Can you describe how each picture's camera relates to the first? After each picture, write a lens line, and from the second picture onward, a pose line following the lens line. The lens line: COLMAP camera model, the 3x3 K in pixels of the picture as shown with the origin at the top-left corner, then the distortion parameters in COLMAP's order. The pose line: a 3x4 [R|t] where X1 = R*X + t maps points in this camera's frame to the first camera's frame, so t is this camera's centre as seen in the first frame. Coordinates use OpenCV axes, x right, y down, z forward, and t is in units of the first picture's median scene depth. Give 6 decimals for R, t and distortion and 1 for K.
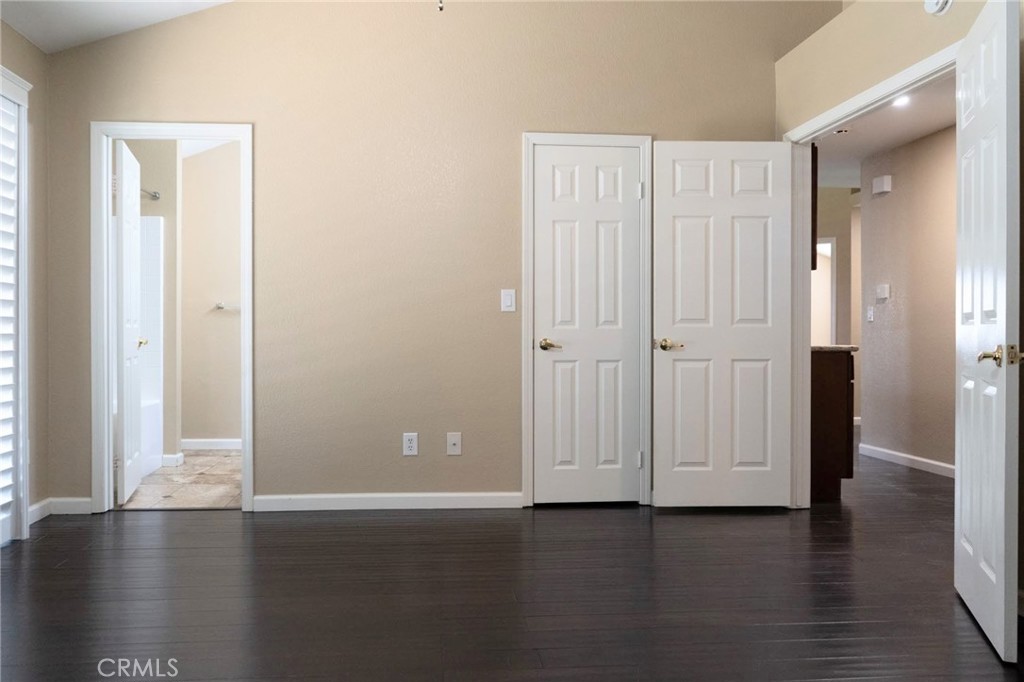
lens RADIAL K [[828.6, 0, 505.3], [0, 828.6, 336.3], [0, 0, 1]] dist [0.007658, 0.001984]
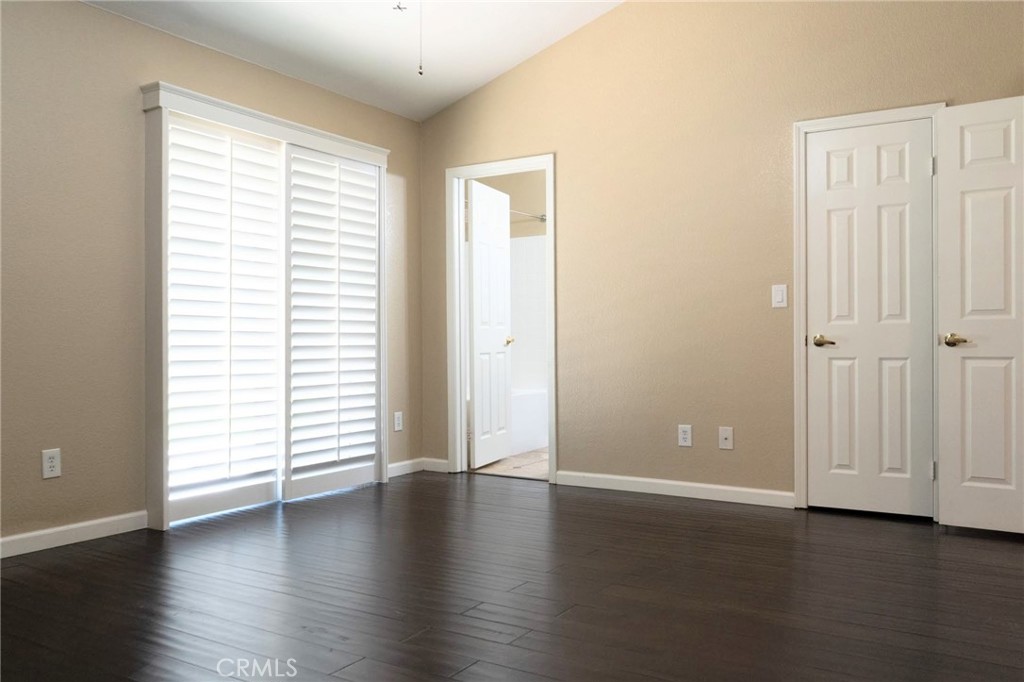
lens RADIAL K [[828.6, 0, 502.9], [0, 828.6, 344.2], [0, 0, 1]] dist [0.007658, 0.001984]
pose [[0.803613, -0.000684, -0.595152, 0.326555], [0.004846, 0.999974, 0.005394, 0.007008], [0.595132, -0.007219, 0.803595, 0.014844]]
